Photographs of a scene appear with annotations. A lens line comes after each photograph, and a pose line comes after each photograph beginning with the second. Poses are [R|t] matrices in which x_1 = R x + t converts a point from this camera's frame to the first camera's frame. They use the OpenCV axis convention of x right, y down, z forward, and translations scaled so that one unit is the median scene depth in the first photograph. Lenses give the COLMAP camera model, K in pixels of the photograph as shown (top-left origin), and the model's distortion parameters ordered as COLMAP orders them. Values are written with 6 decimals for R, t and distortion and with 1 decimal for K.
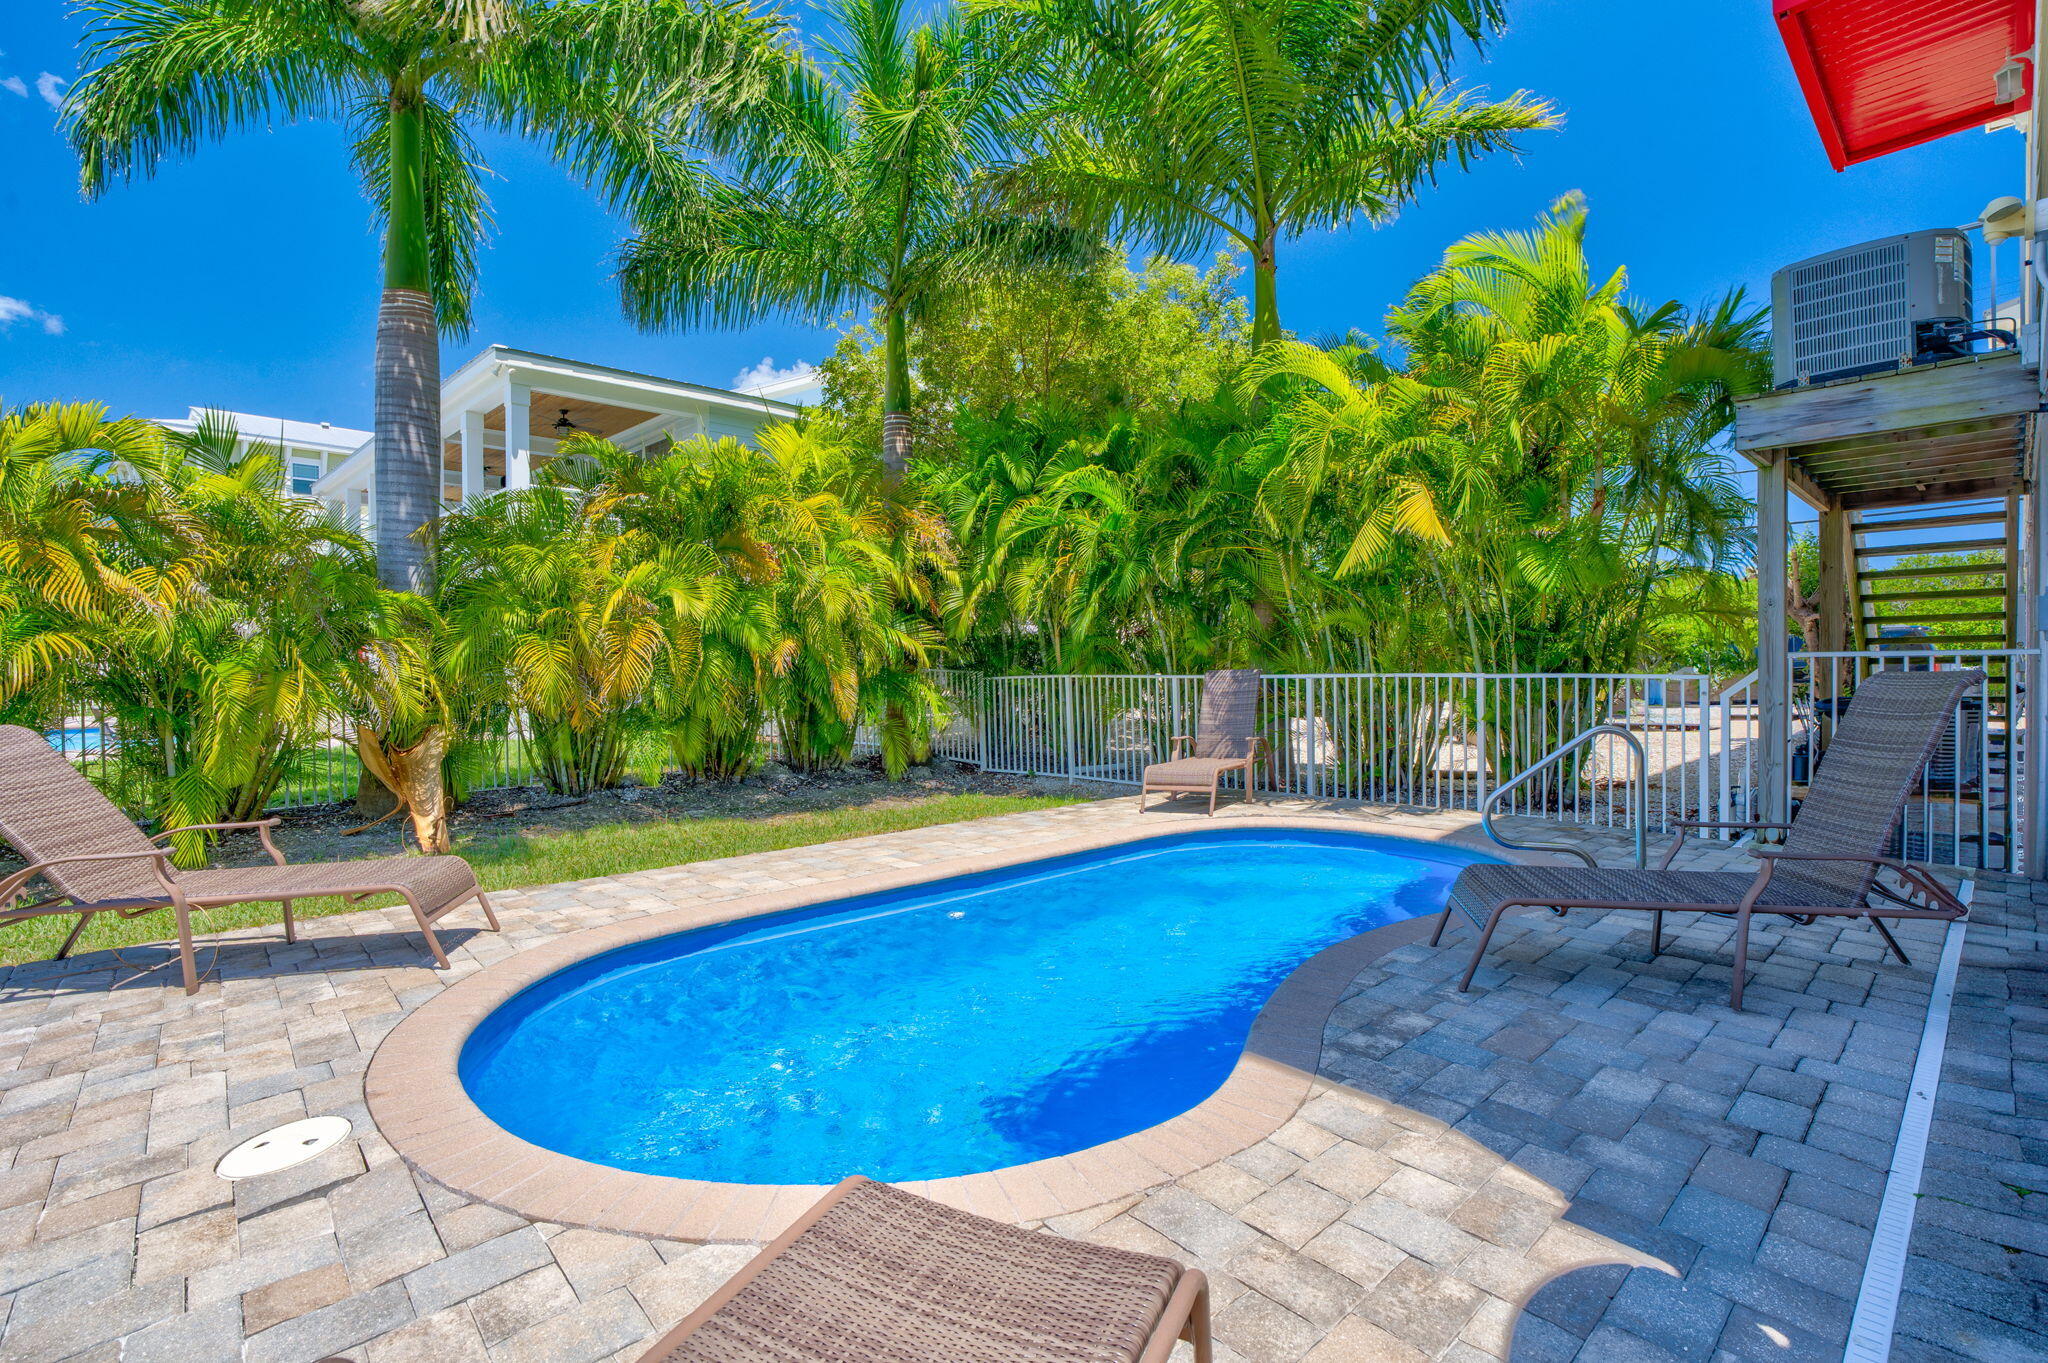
lens RADIAL K [[912.1, 0, 1027.7], [0, 912.1, 679.0], [0, 0, 1]] dist [-0.037121, 0.005473]
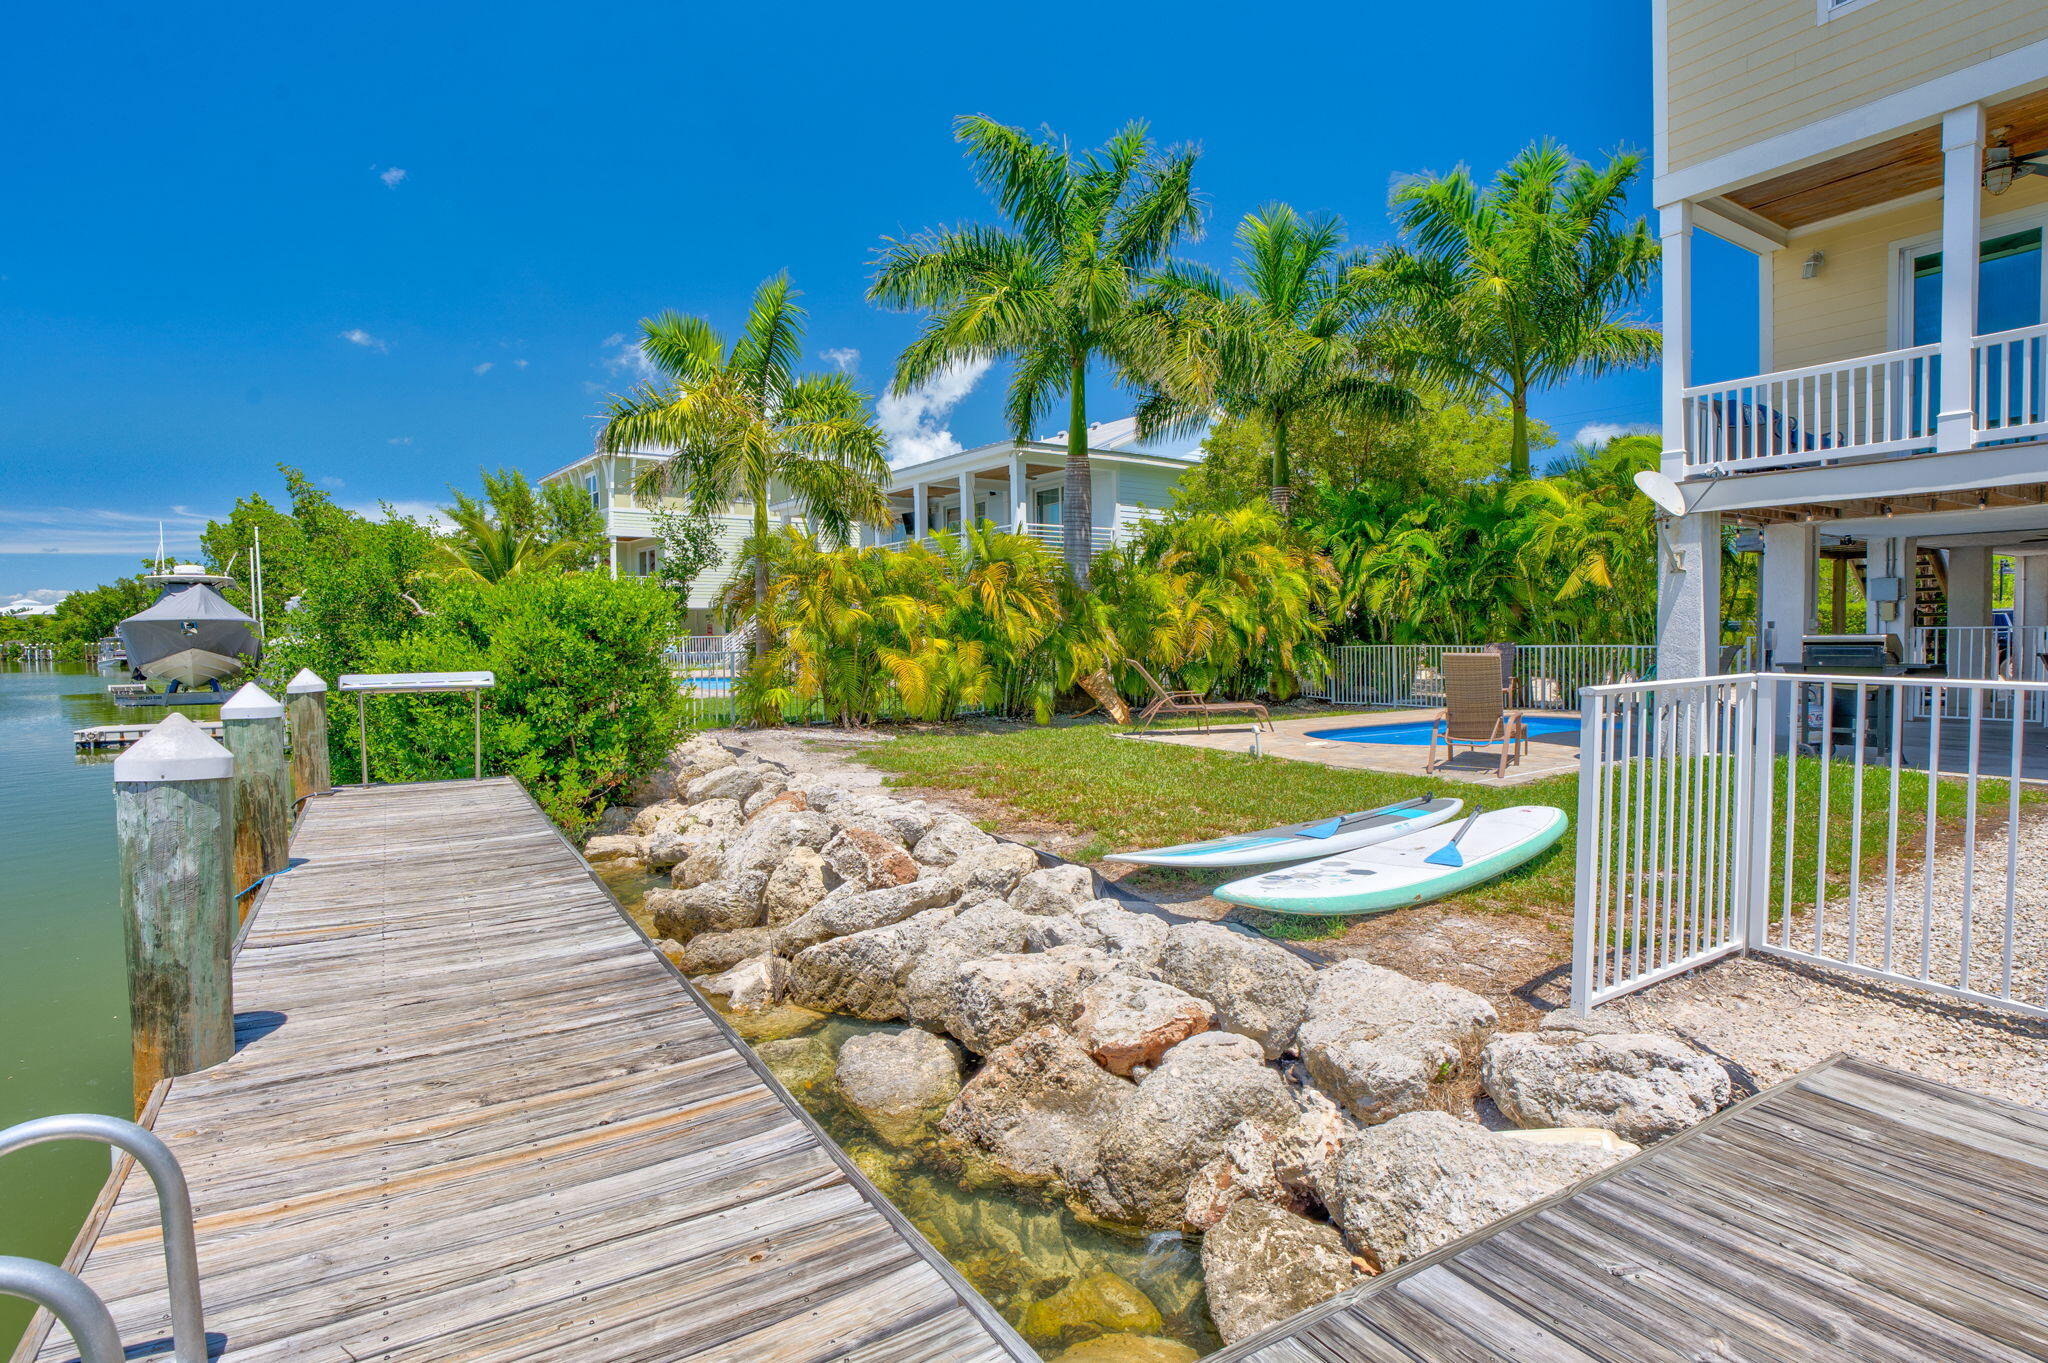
lens RADIAL K [[1025.2, 0, 1026.4], [0, 1025.2, 670.0], [0, 0, 1]] dist [-0.054692, -0.000733]
pose [[0.986865, 0.008493, -0.161322, -0.367307], [-0.005046, 0.999750, 0.021763, 0.005282], [0.161467, -0.020664, 0.986662, -1.115869]]
